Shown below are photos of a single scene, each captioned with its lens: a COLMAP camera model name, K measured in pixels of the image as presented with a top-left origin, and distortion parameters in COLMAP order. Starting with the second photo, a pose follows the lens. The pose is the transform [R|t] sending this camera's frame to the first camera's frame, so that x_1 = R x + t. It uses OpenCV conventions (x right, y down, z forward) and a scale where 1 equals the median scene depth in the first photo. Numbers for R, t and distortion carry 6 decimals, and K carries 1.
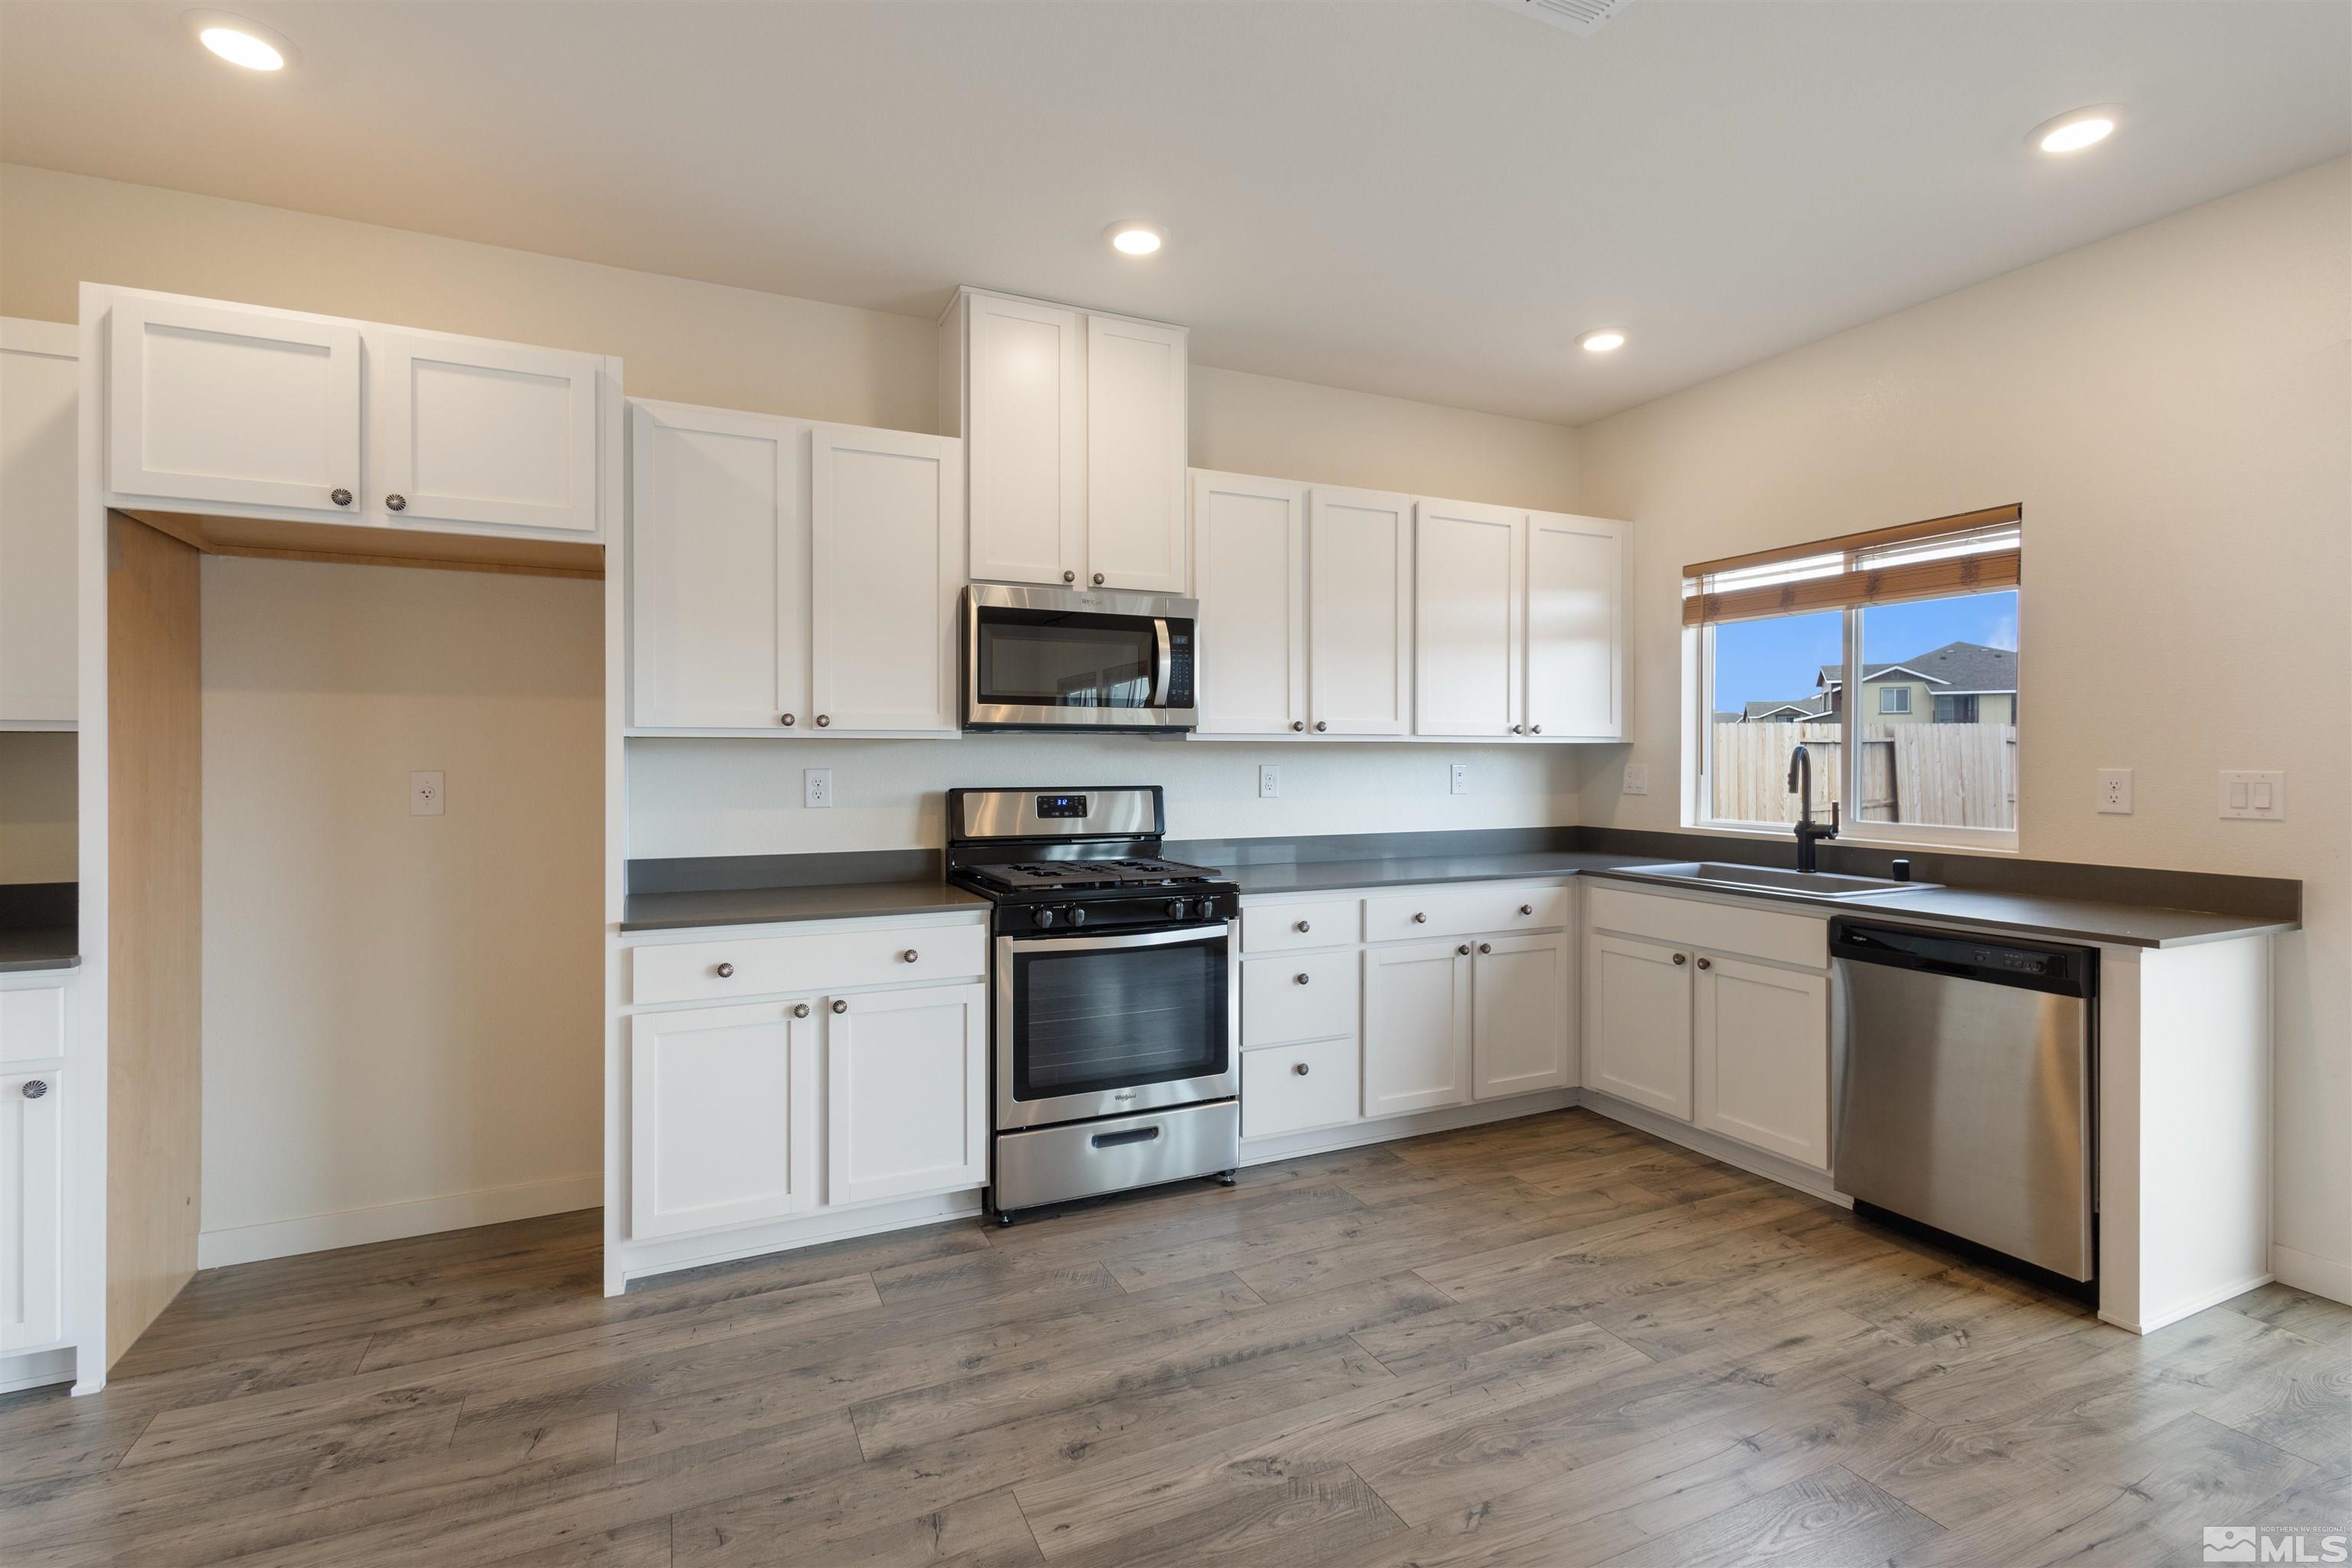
lens RADIAL K [[1086.0, 0, 1175.6], [0, 1086.0, 759.8], [0, 0, 1]] dist [0.004080, -0.000226]
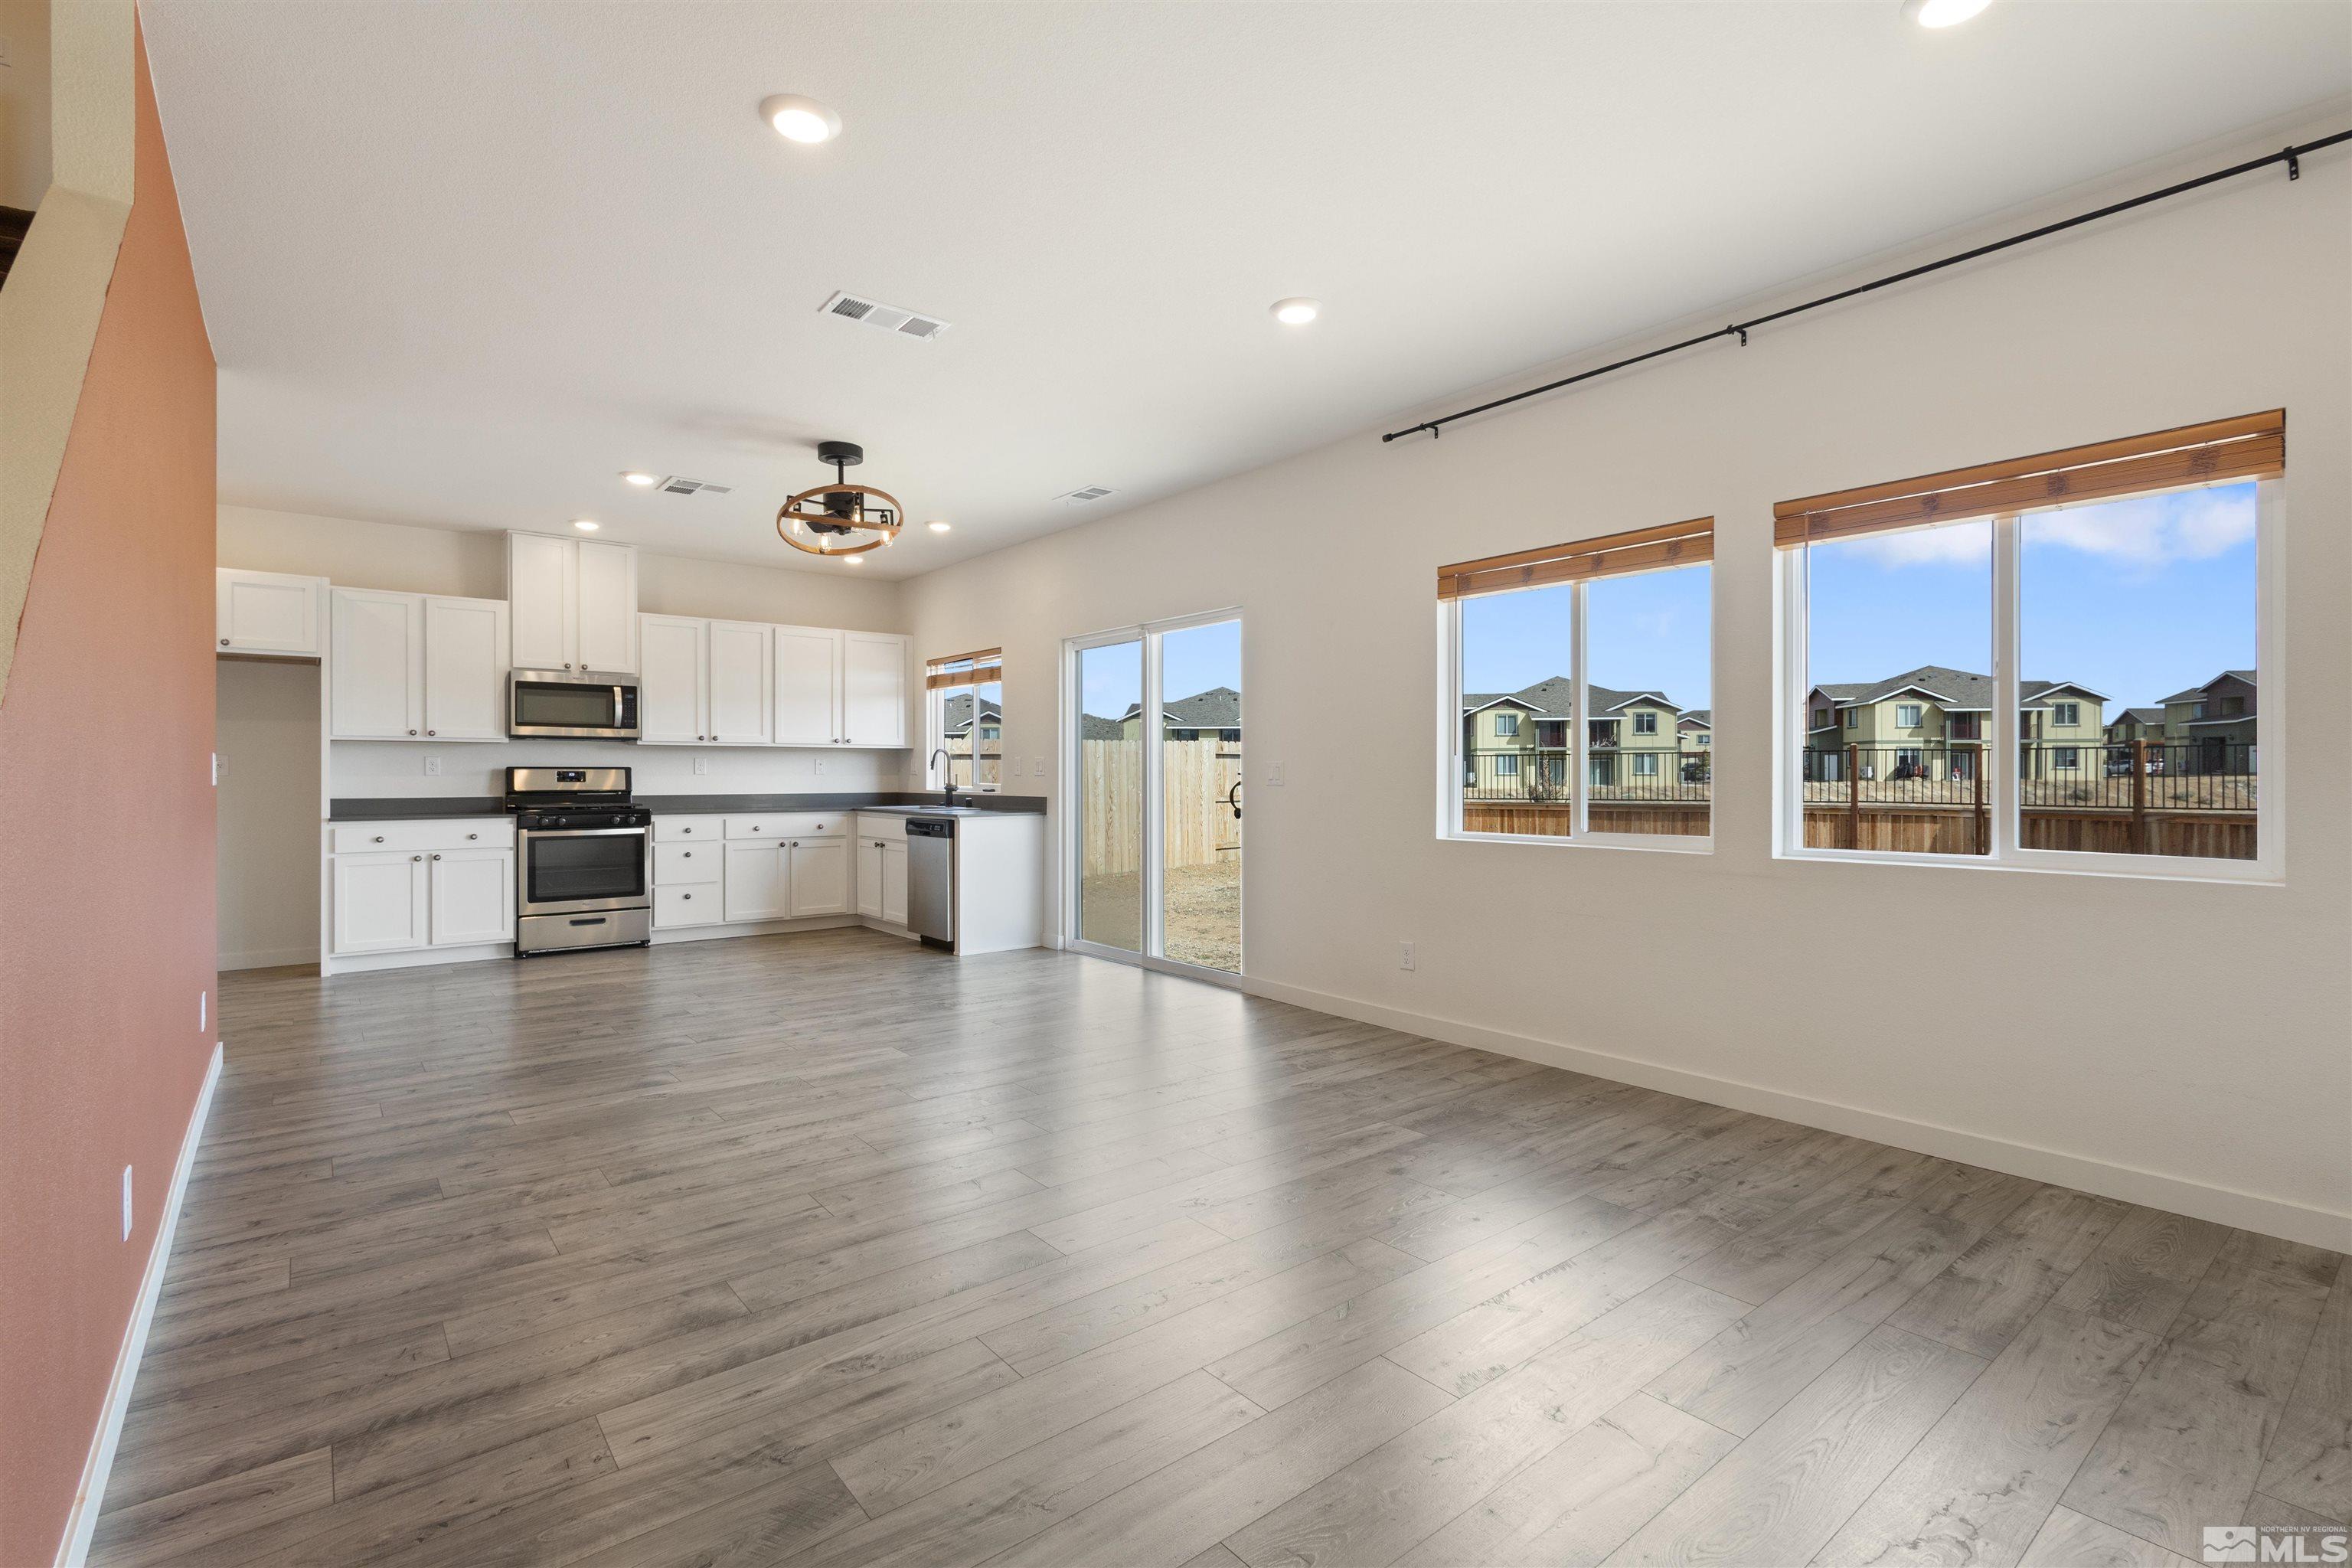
lens RADIAL K [[1079.4, 0, 1172.5], [0, 1079.4, 776.6], [0, 0, 1]] dist [0.008950, -0.001543]
pose [[0.972124, -0.000814, 0.234467, 0.529986], [0.000821, 1.000000, 0.000069, 0.045262], [-0.234467, 0.000125, 0.972124, -1.268938]]
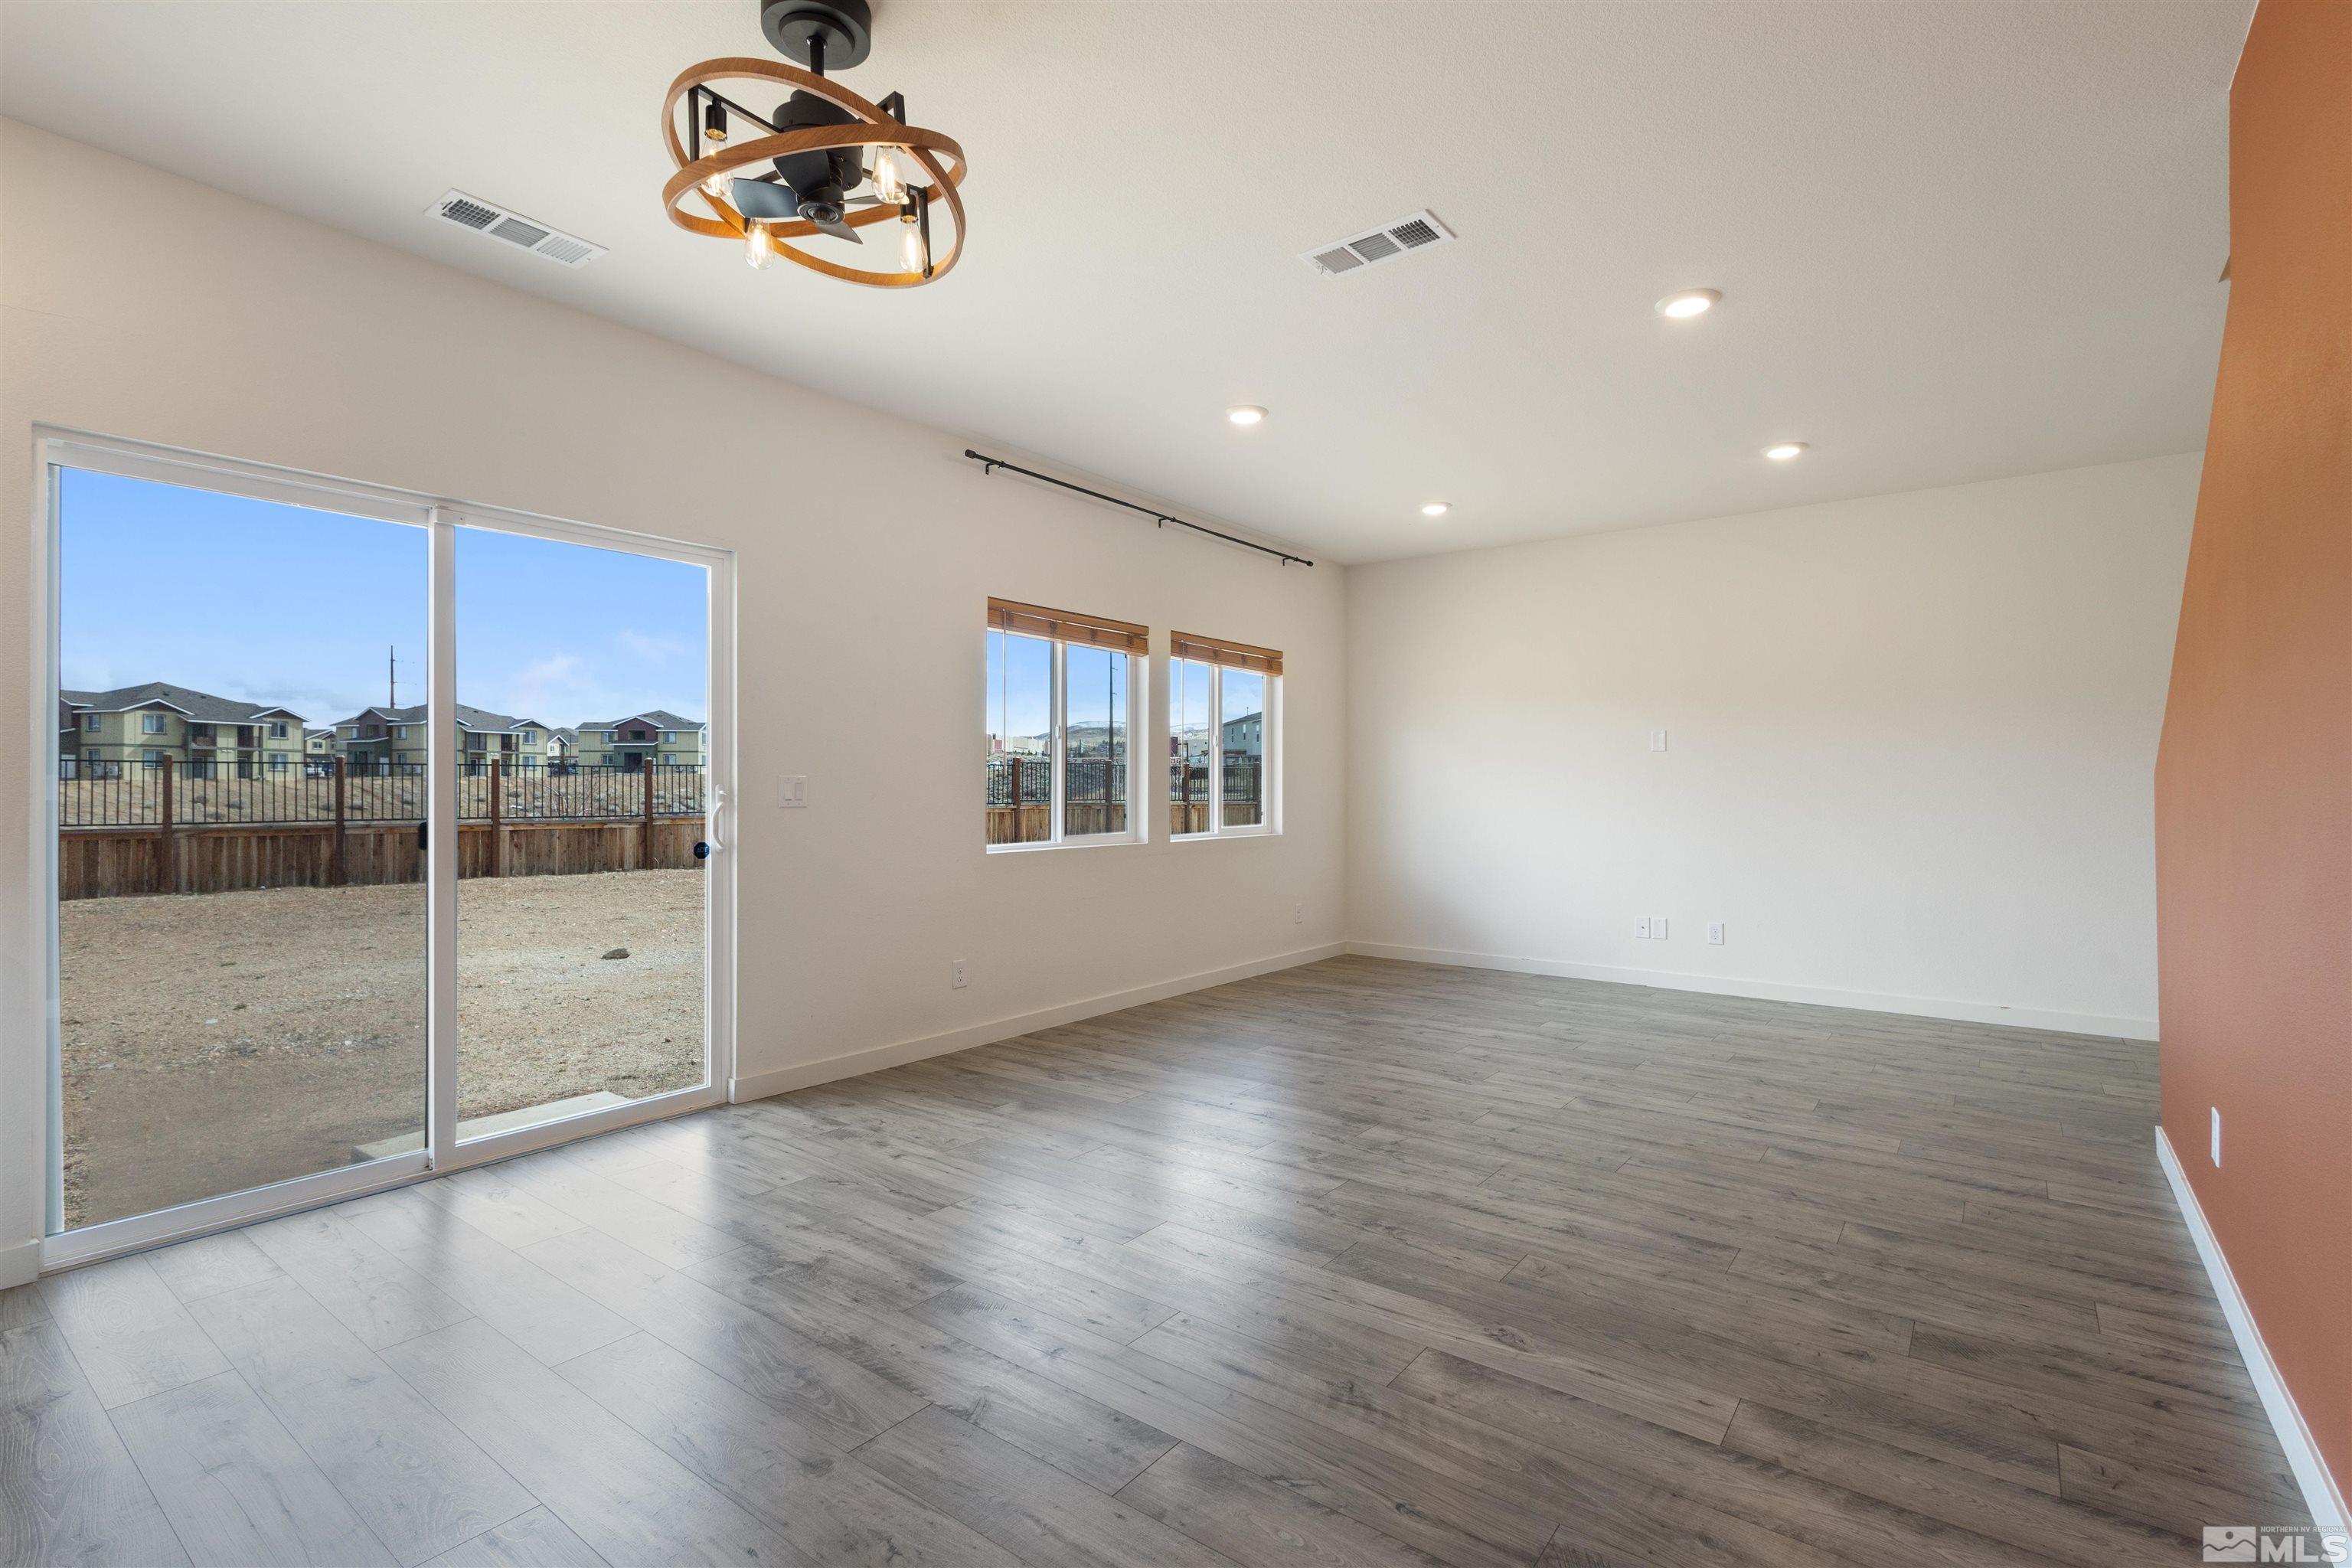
lens RADIAL K [[1088.7, 0, 1168.9], [0, 1088.7, 778.4], [0, 0, 1]] dist [0.008201, -0.000799]
pose [[-0.461819, 0.007497, 0.886943, -0.203150], [0.001813, 0.999970, -0.007509, 0.035807], [-0.886972, -0.001860, -0.461819, 0.380038]]
